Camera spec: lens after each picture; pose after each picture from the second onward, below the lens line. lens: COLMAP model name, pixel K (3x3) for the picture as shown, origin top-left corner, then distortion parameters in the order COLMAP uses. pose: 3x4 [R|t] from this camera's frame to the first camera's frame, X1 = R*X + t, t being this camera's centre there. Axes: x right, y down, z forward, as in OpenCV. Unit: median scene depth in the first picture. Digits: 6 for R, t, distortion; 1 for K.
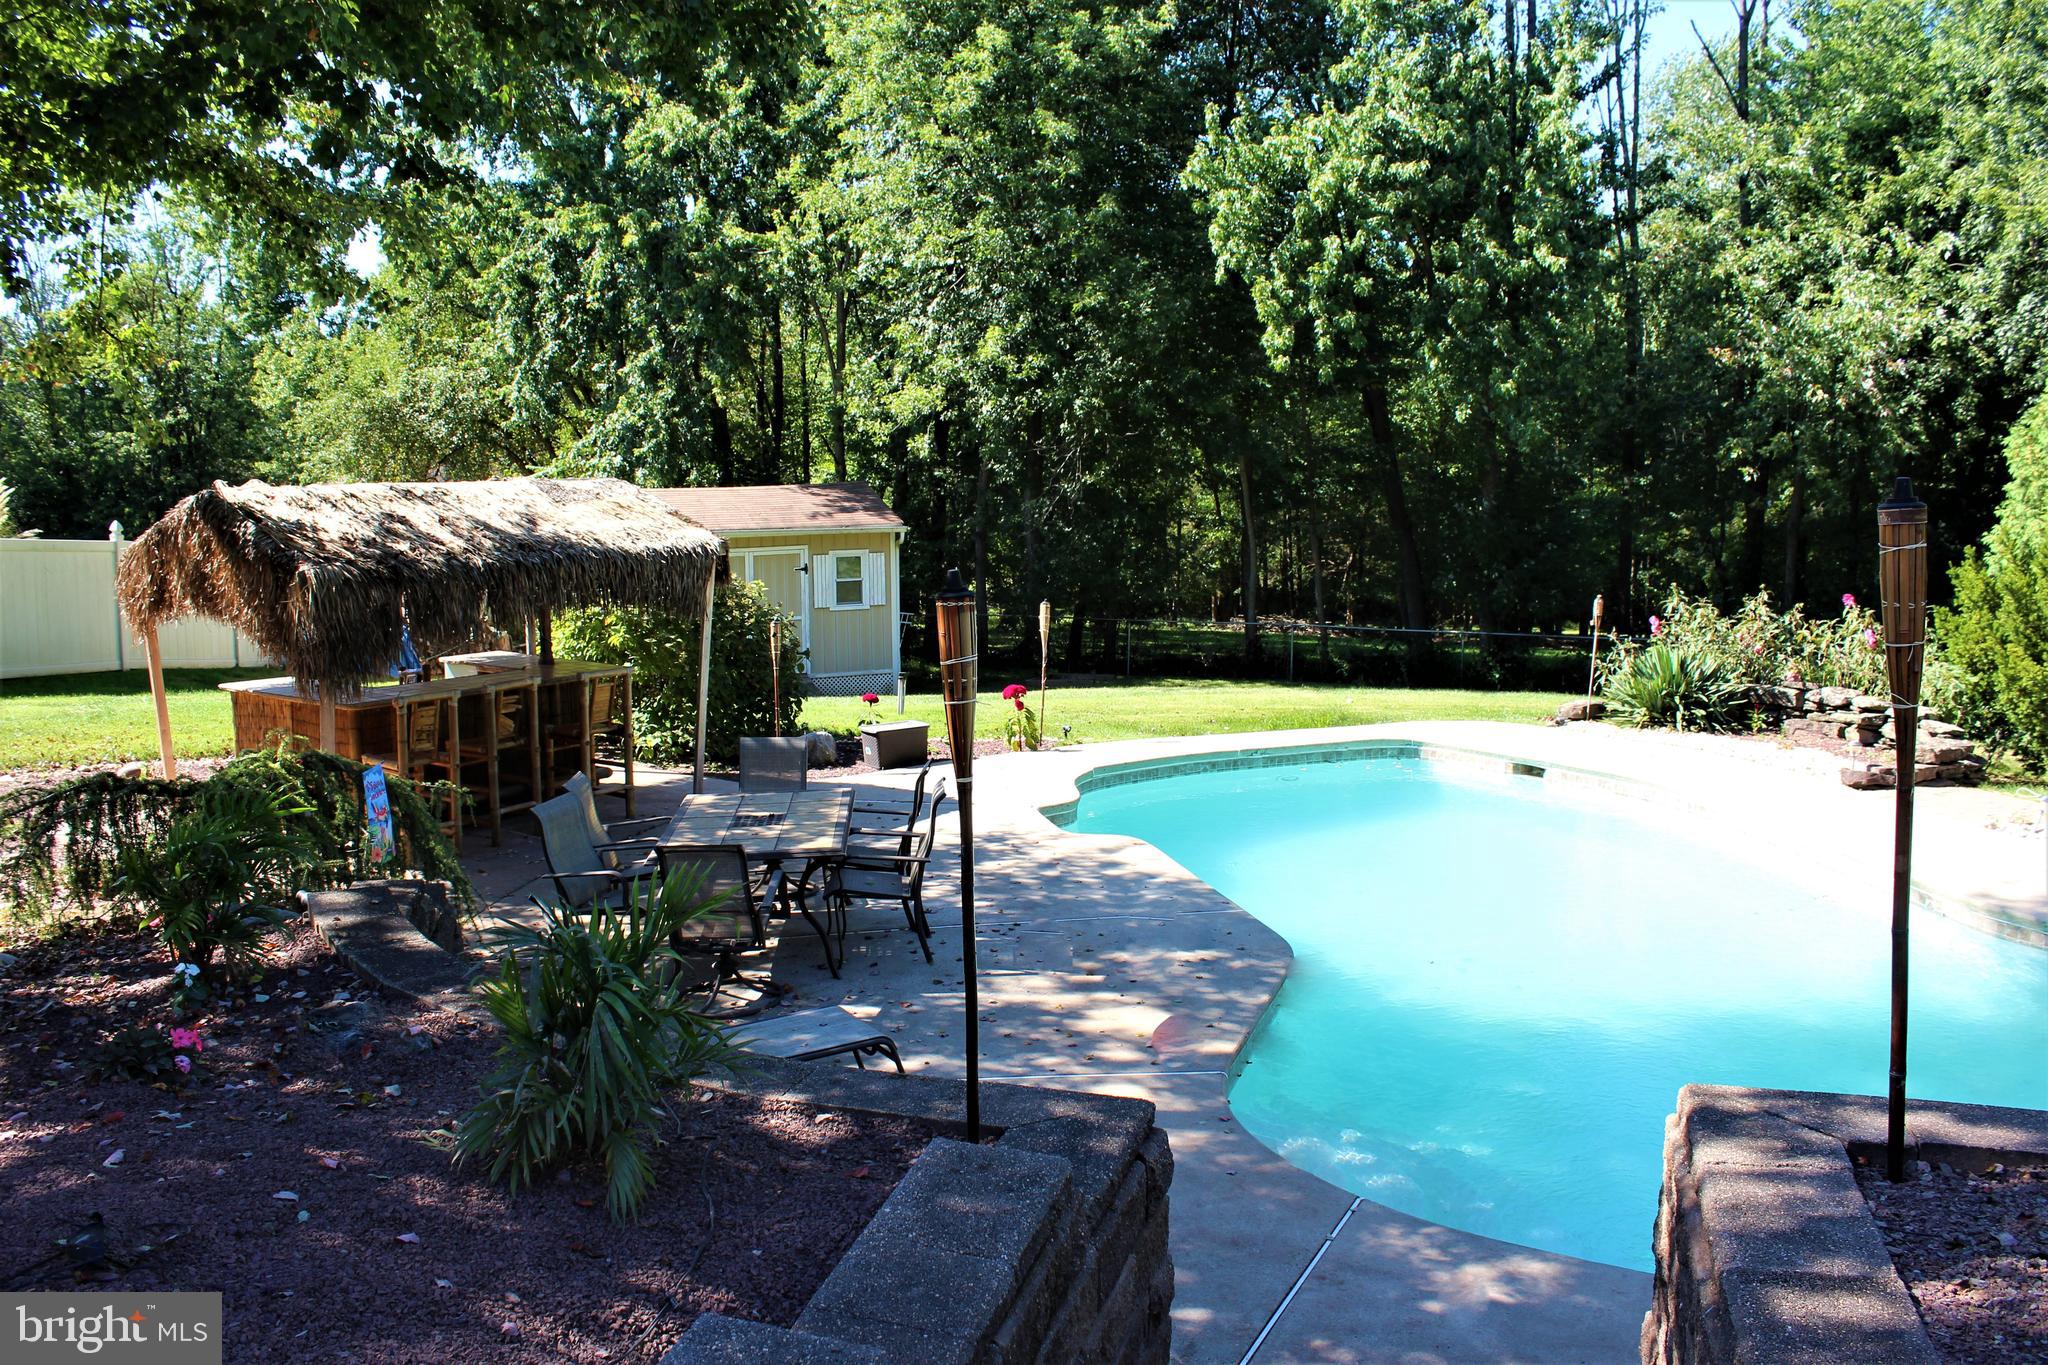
lens RADIAL K [[1736.7, 0, 1024.0], [0, 1736.7, 682.5], [0, 0, 1]] dist [-0.183198, 0.188955]
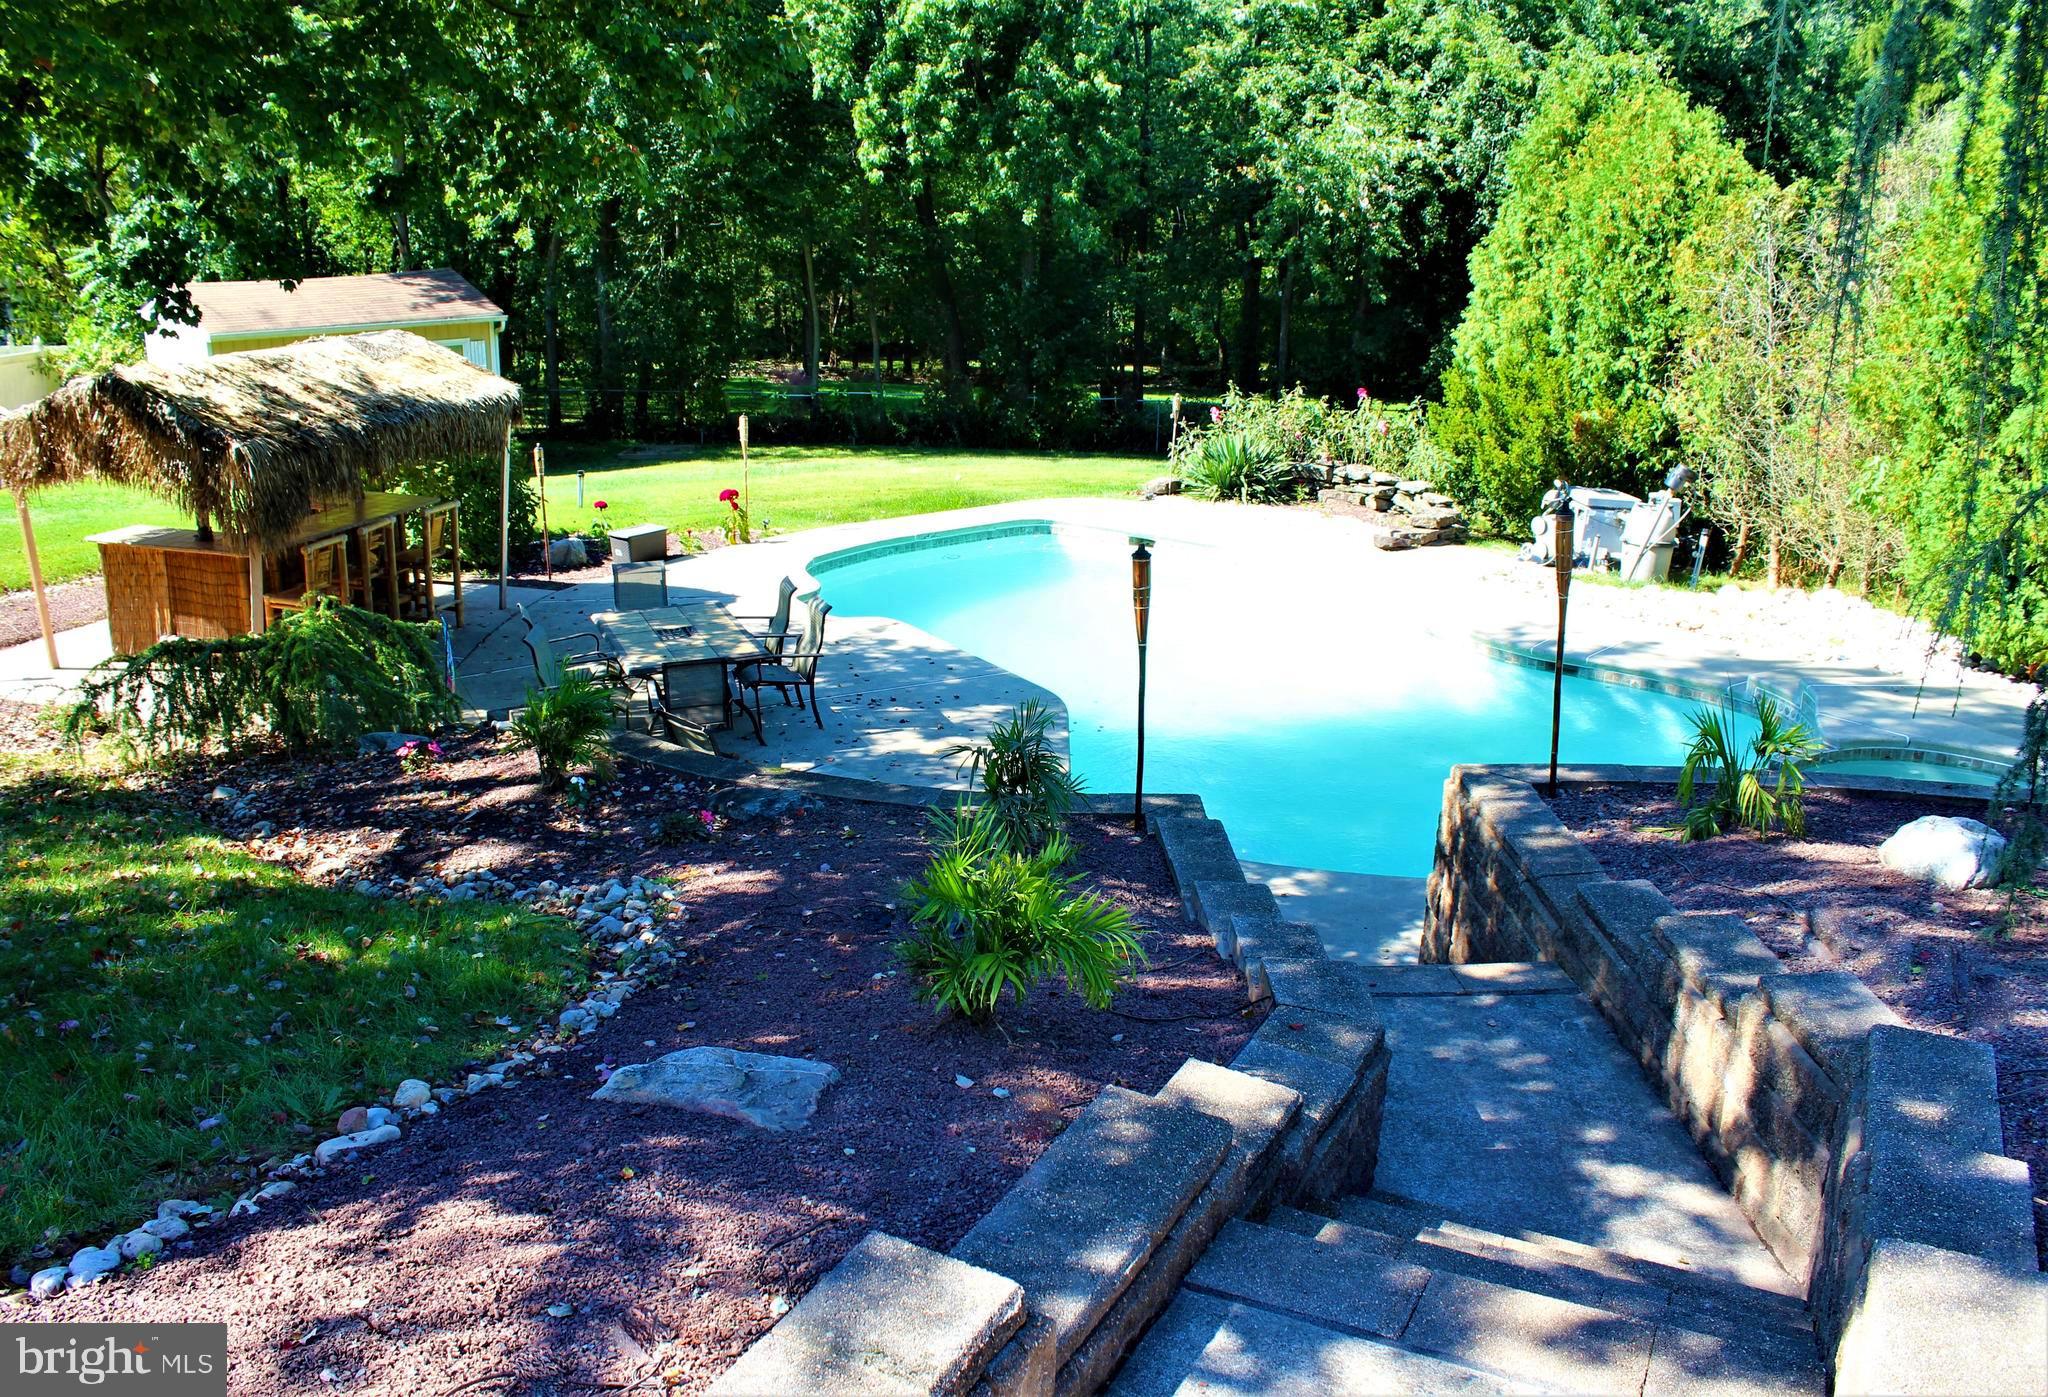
lens RADIAL K [[1769.7, 0, 1000.5], [0, 1769.7, 696.2], [0, 0, 1]] dist [-0.176138, 0.217964]
pose [[0.953322, -0.073565, 0.292856, -0.167007], [0.024396, 0.985463, 0.168131, -0.049565], [-0.300967, -0.153138, 0.941259, -0.191591]]
